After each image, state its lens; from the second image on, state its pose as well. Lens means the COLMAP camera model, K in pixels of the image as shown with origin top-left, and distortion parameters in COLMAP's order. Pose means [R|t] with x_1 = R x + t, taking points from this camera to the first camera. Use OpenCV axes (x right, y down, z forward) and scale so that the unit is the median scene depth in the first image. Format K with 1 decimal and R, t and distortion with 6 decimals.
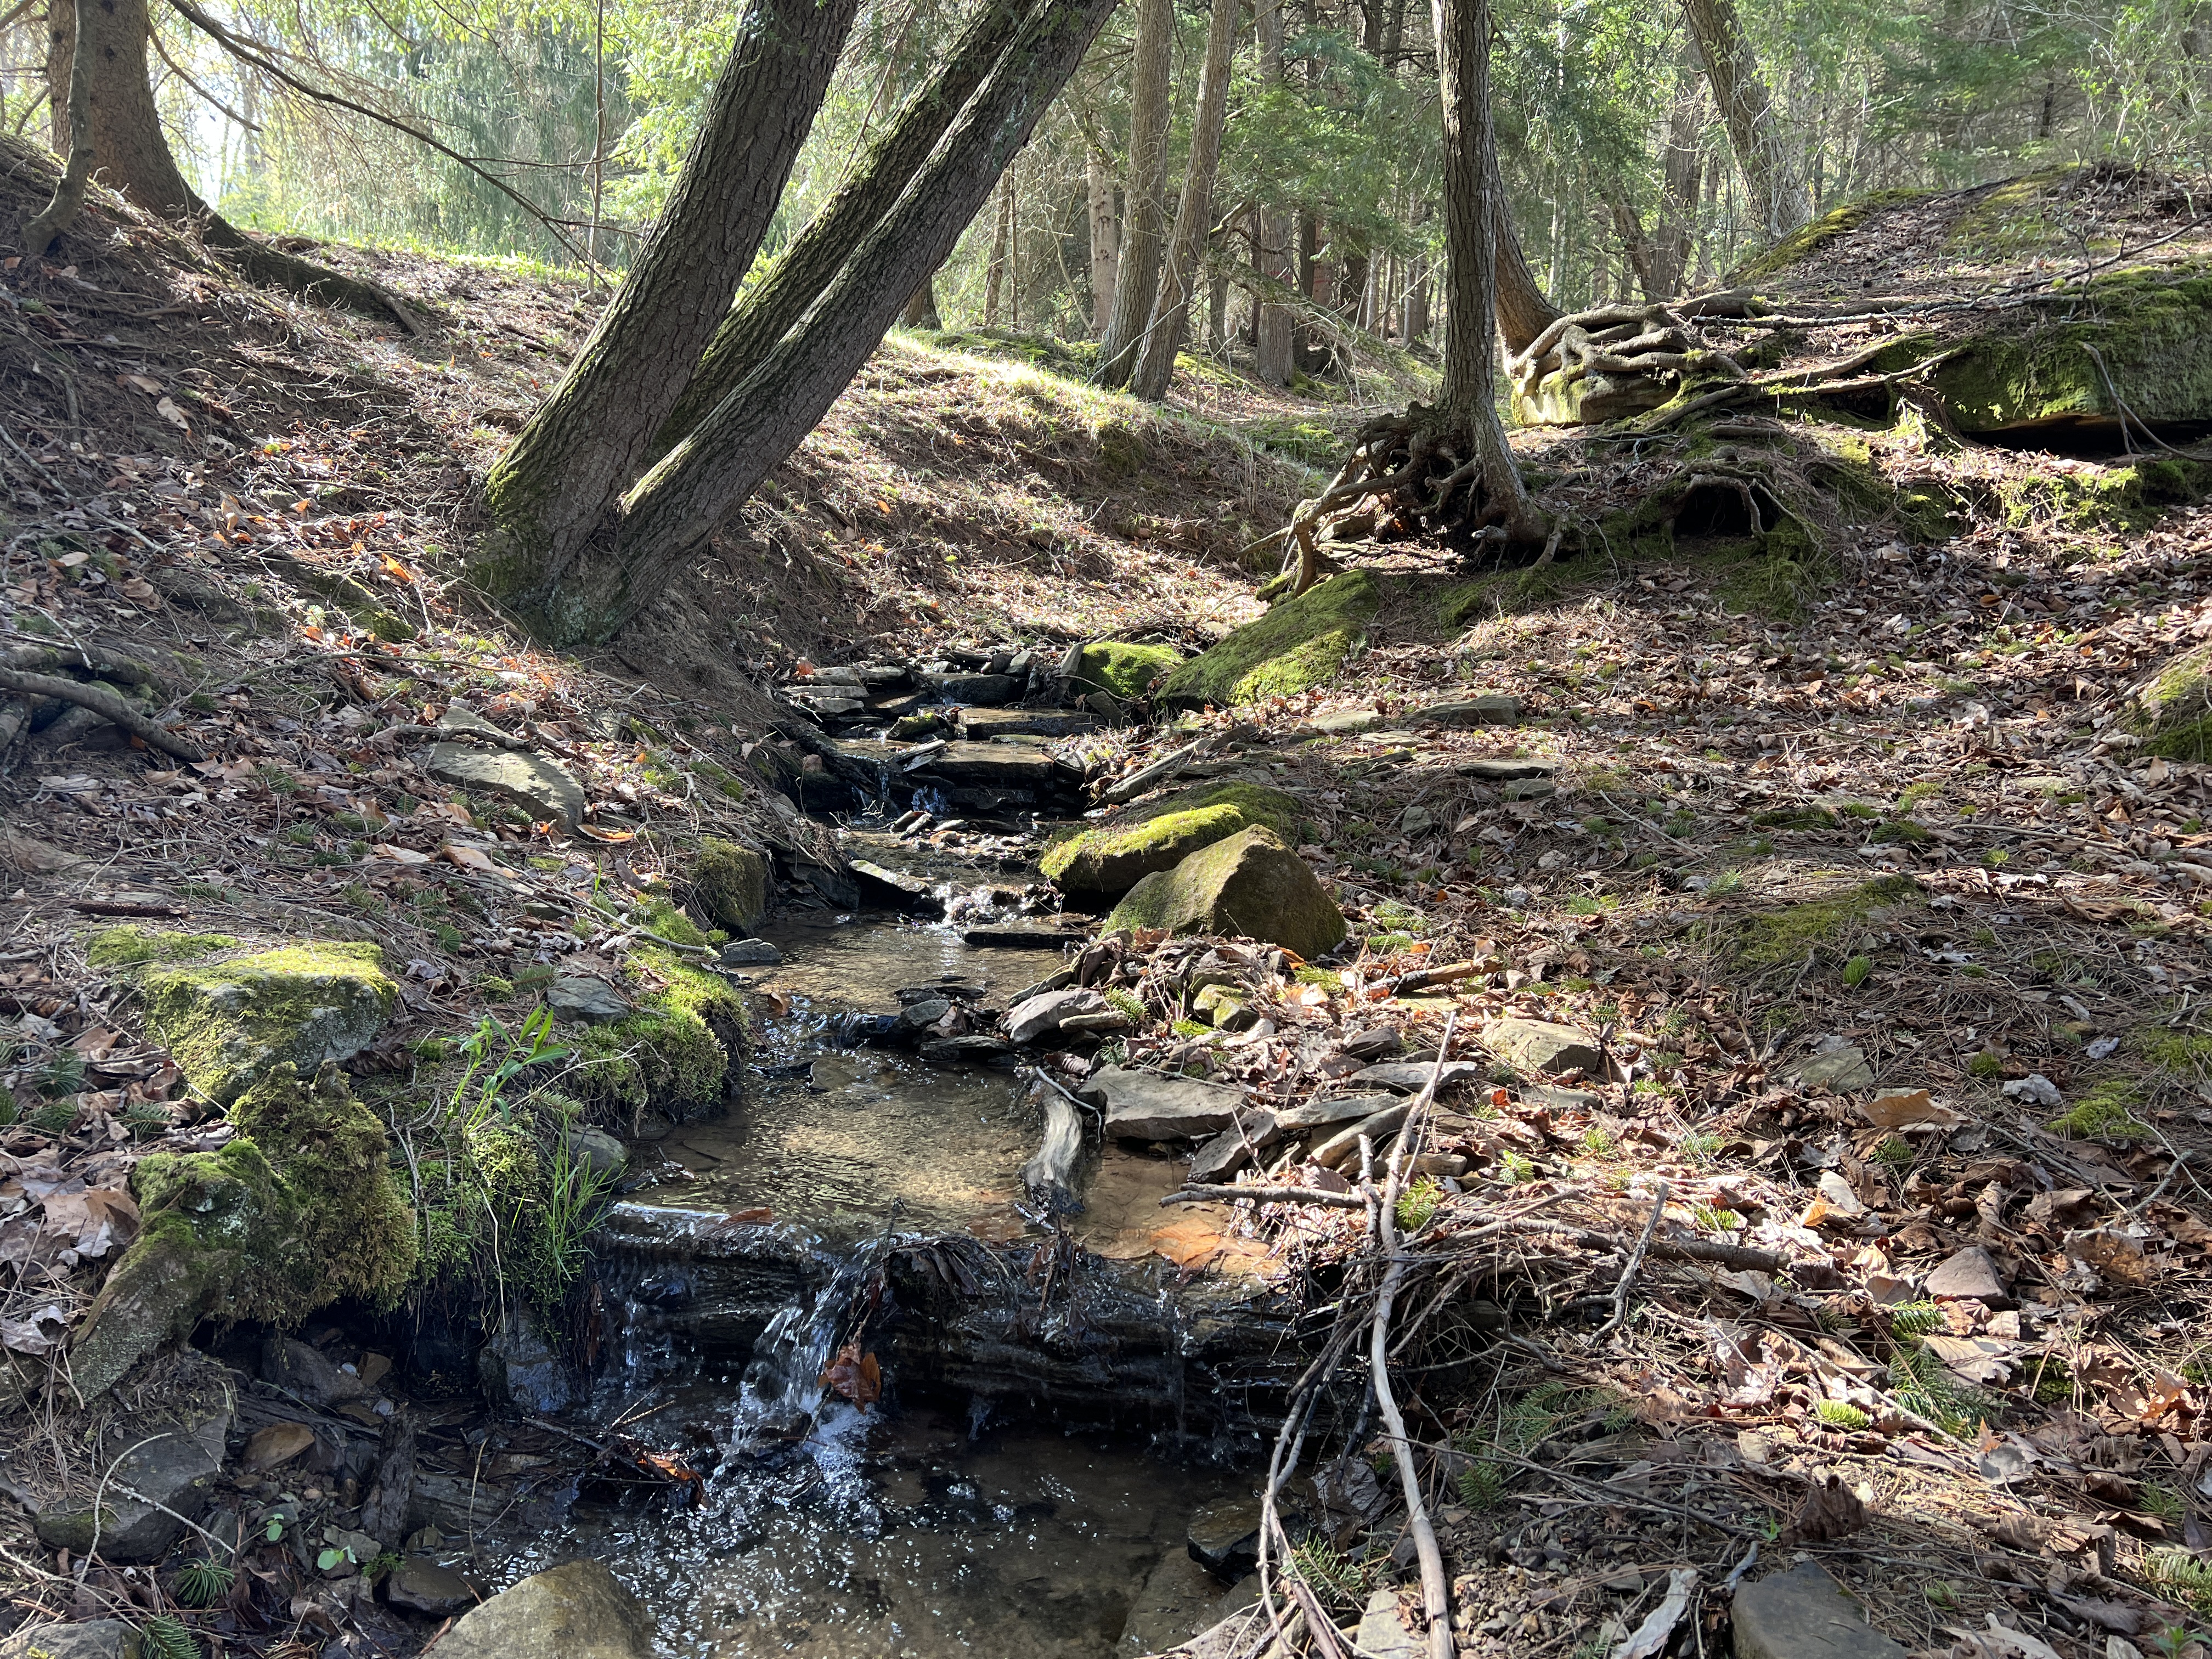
lens RADIAL K [[1672.2, 0, 1117.4], [0, 1672.2, 816.4], [0, 0, 1]] dist [0.109587, -0.123815]
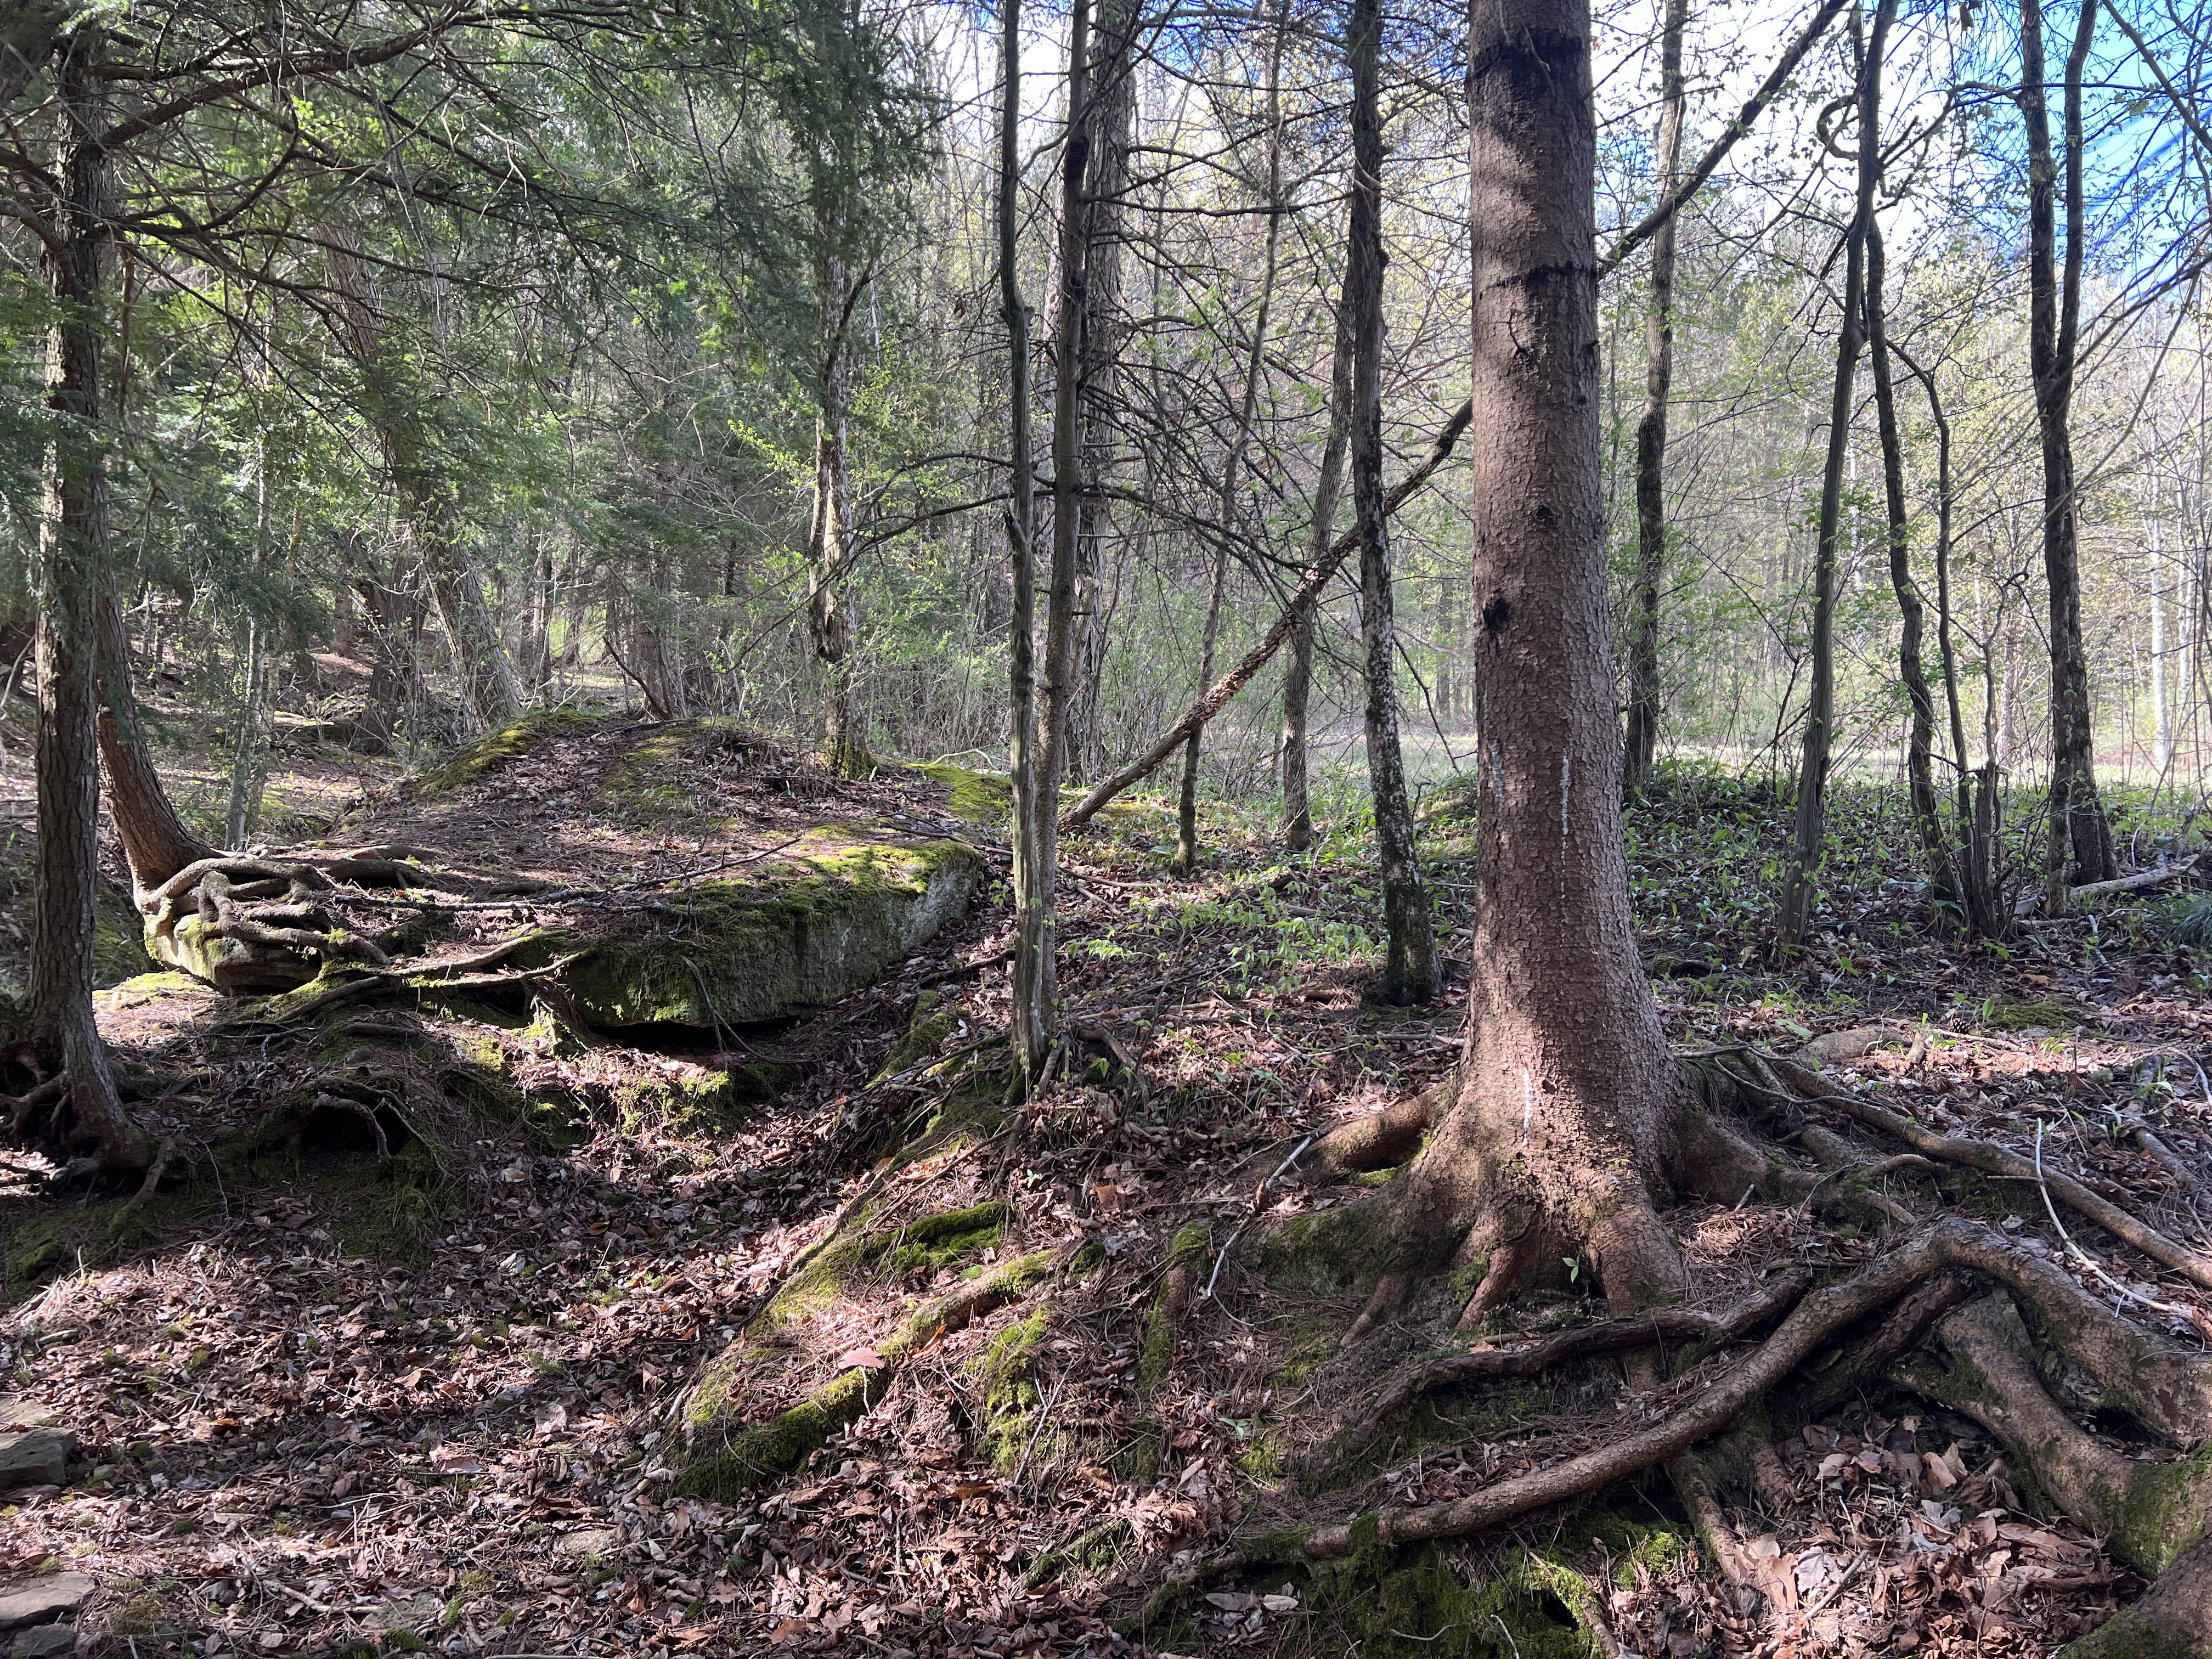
lens RADIAL K [[1672.2, 0, 1117.4], [0, 1672.2, 816.4], [0, 0, 1]] dist [0.109587, -0.123815]
pose [[0.764609, 0.056462, 0.642016, 0.052192], [0.063813, 0.984628, -0.162591, -0.169091], [-0.641327, 0.165287, 0.749253, -0.053856]]
